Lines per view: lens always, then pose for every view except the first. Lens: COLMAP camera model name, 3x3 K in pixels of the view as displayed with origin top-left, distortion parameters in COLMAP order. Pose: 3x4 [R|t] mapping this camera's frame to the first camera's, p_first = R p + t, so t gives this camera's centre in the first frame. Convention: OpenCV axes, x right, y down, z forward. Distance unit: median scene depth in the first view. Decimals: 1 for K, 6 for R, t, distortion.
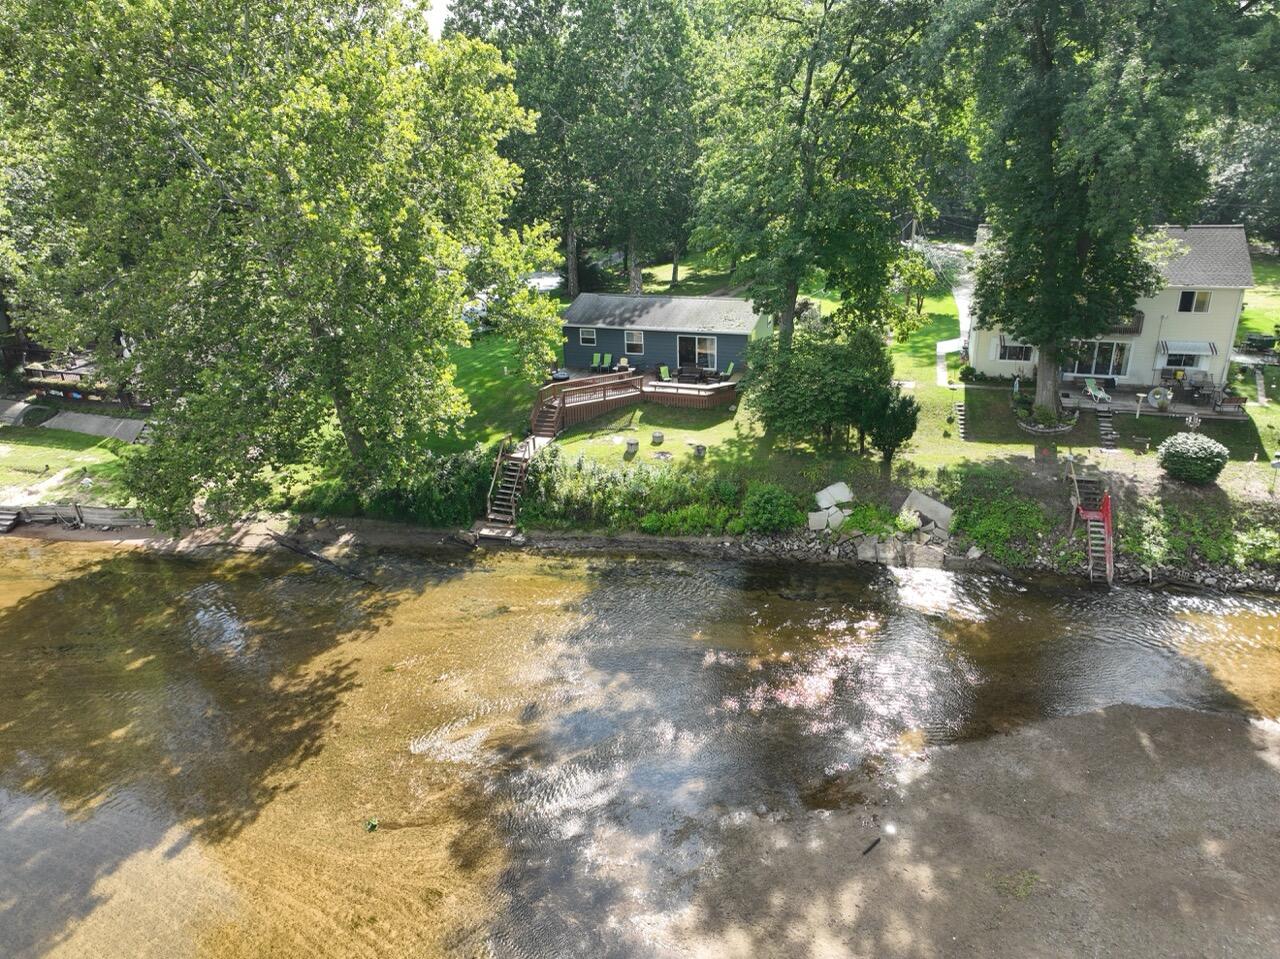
lens RADIAL K [[899.6, 0, 636.3], [0, 899.6, 471.3], [0, 0, 1]] dist [0.006042, -0.002623]
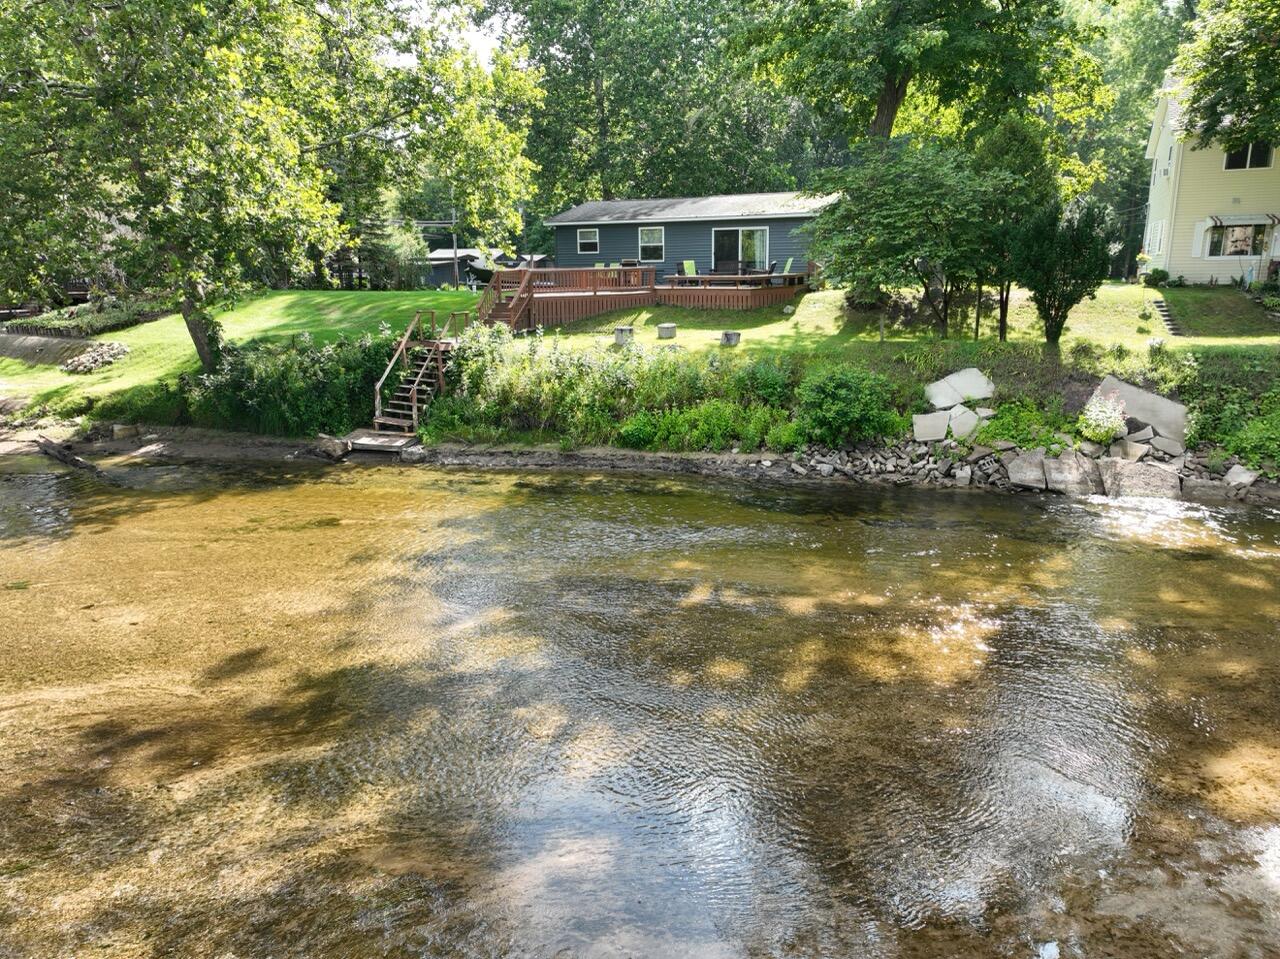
lens RADIAL K [[899.6, 0, 636.3], [0, 899.6, 471.3], [0, 0, 1]] dist [0.006042, -0.002623]
pose [[0.995746, 0.030579, -0.086915, 0.069077], [-0.042000, 0.990255, -0.132781, 0.165560], [0.082007, 0.135867, 0.987327, 0.436686]]
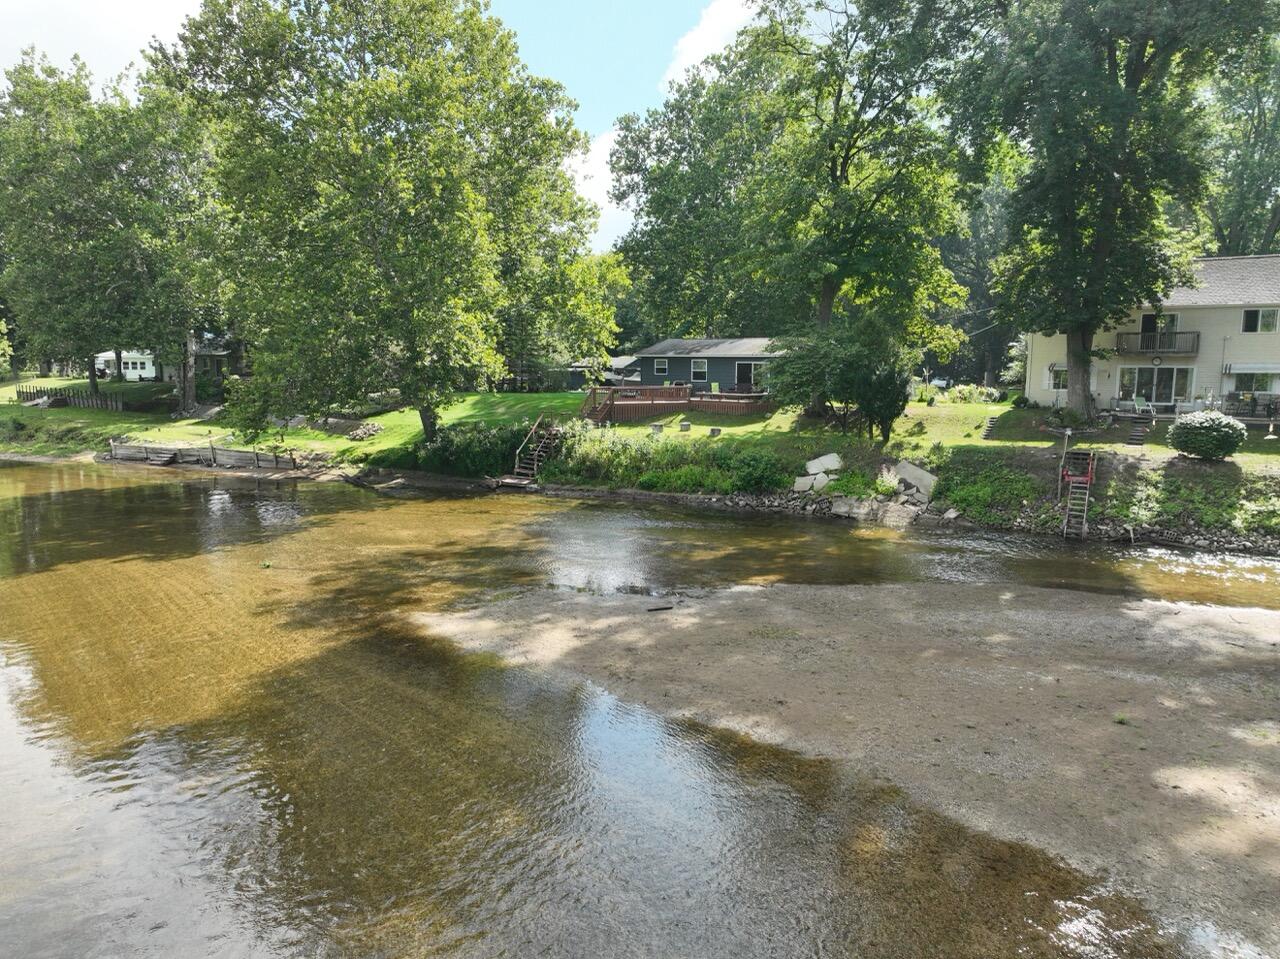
lens RADIAL K [[899.6, 0, 636.3], [0, 899.6, 471.3], [0, 0, 1]] dist [0.006042, -0.002623]
pose [[0.961572, 0.061355, -0.267611, 0.293995], [-0.121060, 0.969591, -0.212692, 0.284086], [0.246424, 0.236915, 0.939759, -0.014699]]
